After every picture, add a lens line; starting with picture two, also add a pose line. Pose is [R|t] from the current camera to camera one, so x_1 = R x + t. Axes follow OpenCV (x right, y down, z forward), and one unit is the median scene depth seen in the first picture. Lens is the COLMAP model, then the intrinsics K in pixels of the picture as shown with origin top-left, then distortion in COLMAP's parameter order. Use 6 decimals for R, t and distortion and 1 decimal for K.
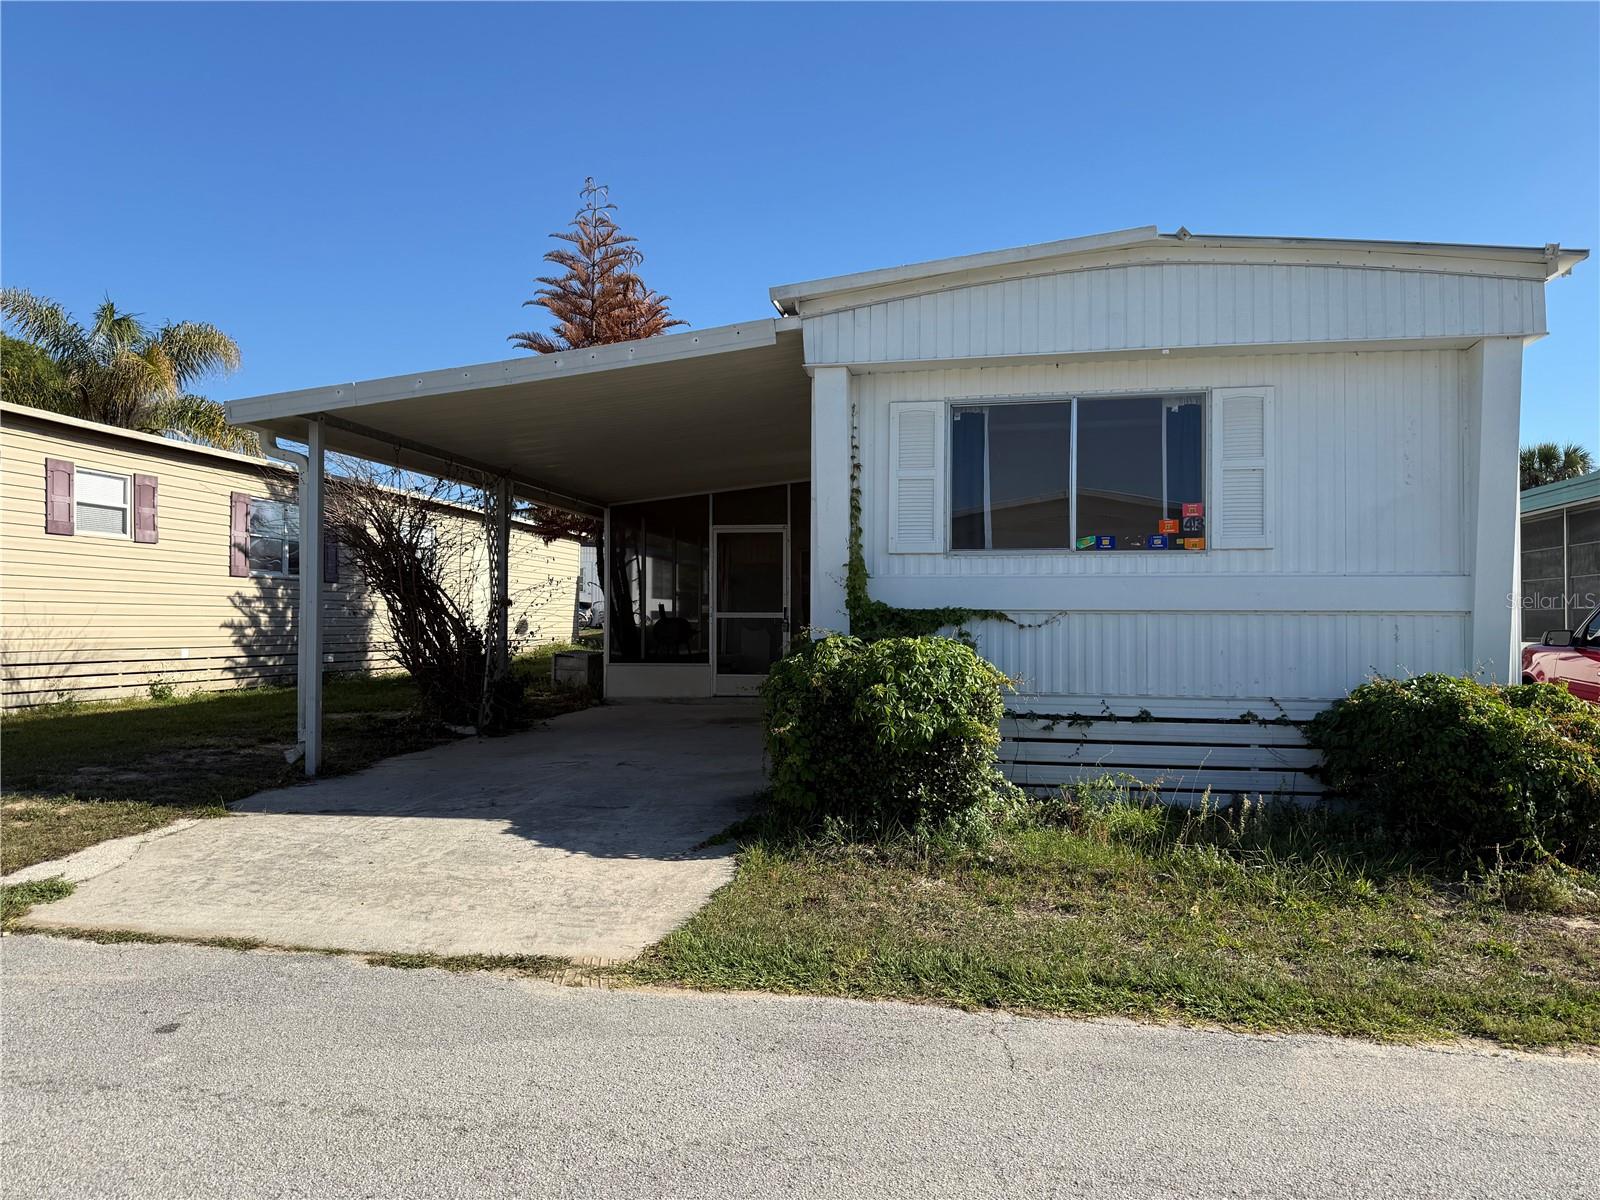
lens RADIAL K [[1158.1, 0, 848.2], [0, 1158.1, 604.9], [0, 0, 1]] dist [0.061155, -0.092101]
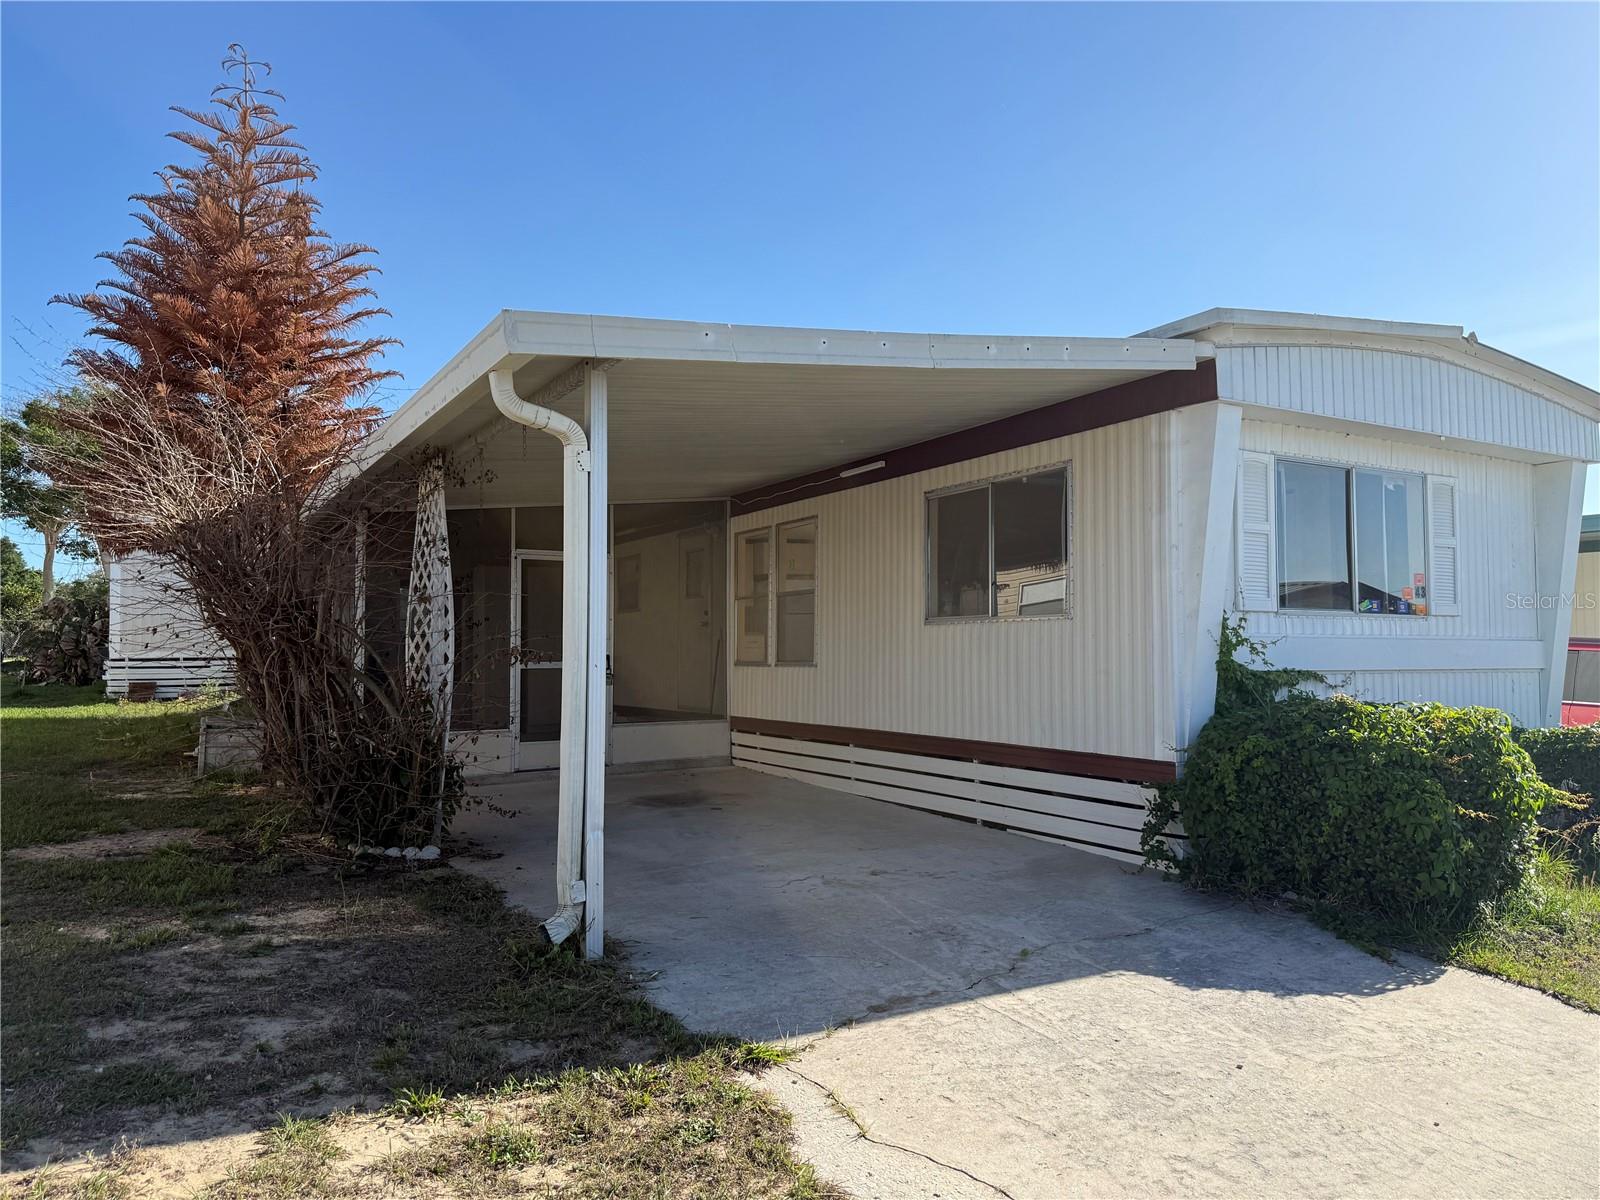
lens RADIAL K [[1134.6, 0, 829.2], [0, 1134.6, 611.9], [0, 0, 1]] dist [0.050963, -0.080655]
pose [[0.761823, 0.019277, 0.647498, -0.842724], [-0.007085, 0.999745, -0.021428, -0.022659], [-0.647746, 0.011736, 0.761766, 0.535752]]
